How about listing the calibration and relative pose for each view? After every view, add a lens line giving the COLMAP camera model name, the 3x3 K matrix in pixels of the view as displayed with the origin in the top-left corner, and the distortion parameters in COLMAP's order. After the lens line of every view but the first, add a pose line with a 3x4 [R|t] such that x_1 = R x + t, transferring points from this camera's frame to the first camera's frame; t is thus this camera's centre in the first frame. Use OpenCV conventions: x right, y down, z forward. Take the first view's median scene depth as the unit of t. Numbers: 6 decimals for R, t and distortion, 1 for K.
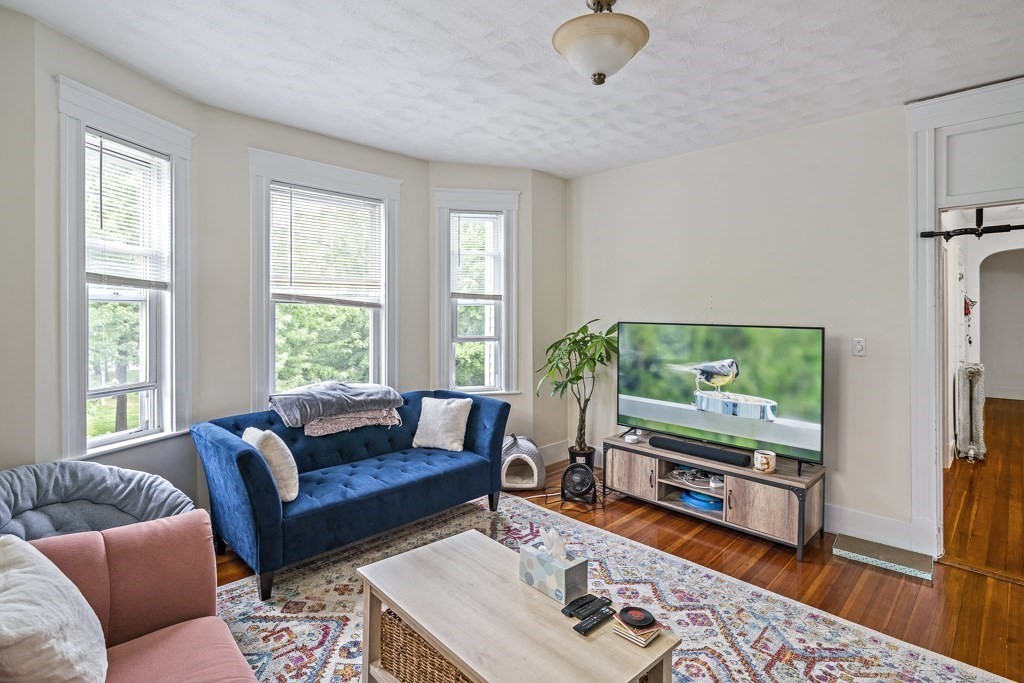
lens RADIAL K [[494.2, 0, 509.6], [0, 494.2, 315.9], [0, 0, 1]] dist [-0.006485, -0.001636]
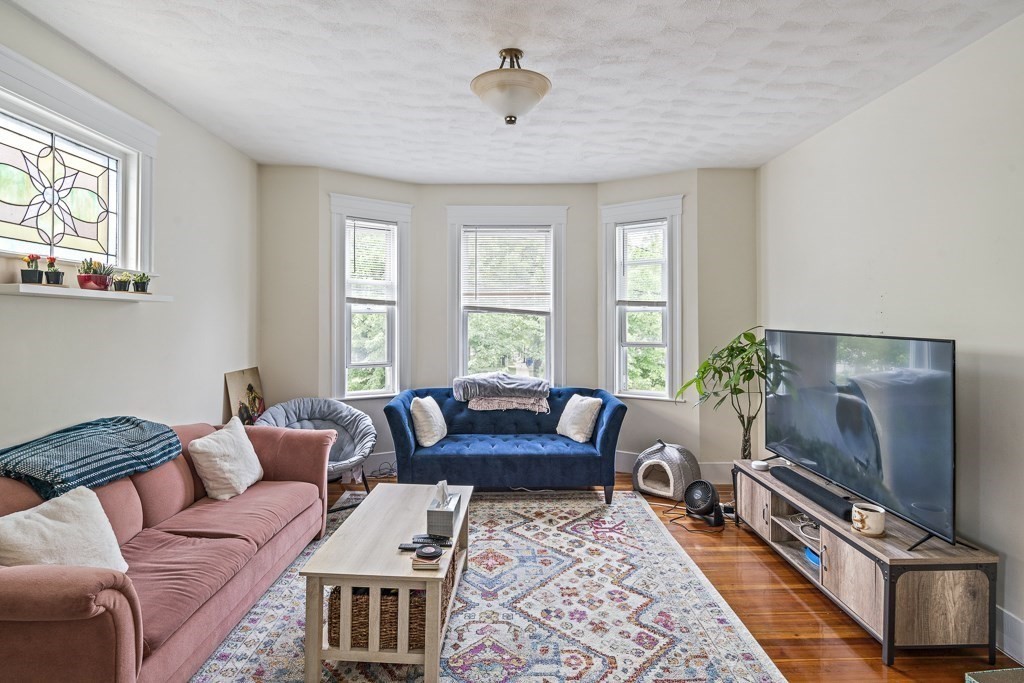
lens RADIAL K [[494.2, 0, 509.6], [0, 494.2, 315.9], [0, 0, 1]] dist [-0.006485, -0.001636]
pose [[0.715021, -0.006310, -0.699074, 0.576505], [-0.001671, 0.999941, -0.010735, -0.001289], [0.699101, 0.008844, 0.714968, 0.083456]]
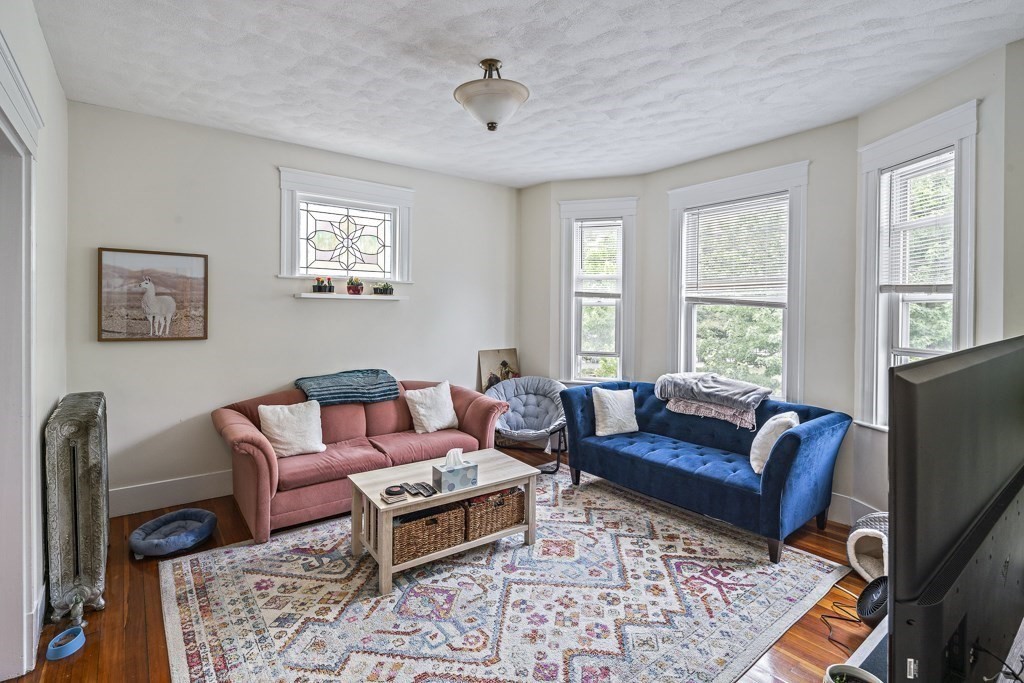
lens RADIAL K [[494.2, 0, 509.6], [0, 494.2, 315.9], [0, 0, 1]] dist [-0.006485, -0.001636]
pose [[-0.132414, 0.011599, -0.991127, 0.821702], [-0.007411, 0.999892, 0.012691, -0.009541], [0.991167, 0.009026, -0.132313, 0.692328]]
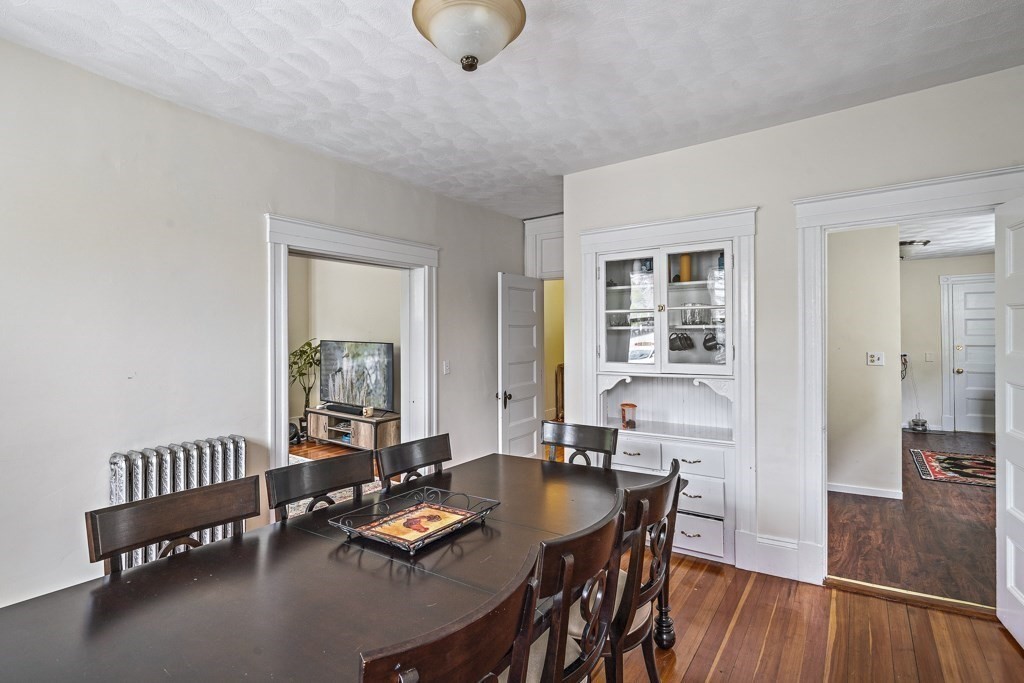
lens RADIAL K [[494.2, 0, 509.6], [0, 494.2, 315.9], [0, 0, 1]] dist [-0.006485, -0.001636]
pose [[0.982509, 0.007492, 0.186062, 0.622350], [-0.000239, 0.999240, -0.038971, -0.006662], [-0.186213, 0.038245, 0.981765, -0.922306]]
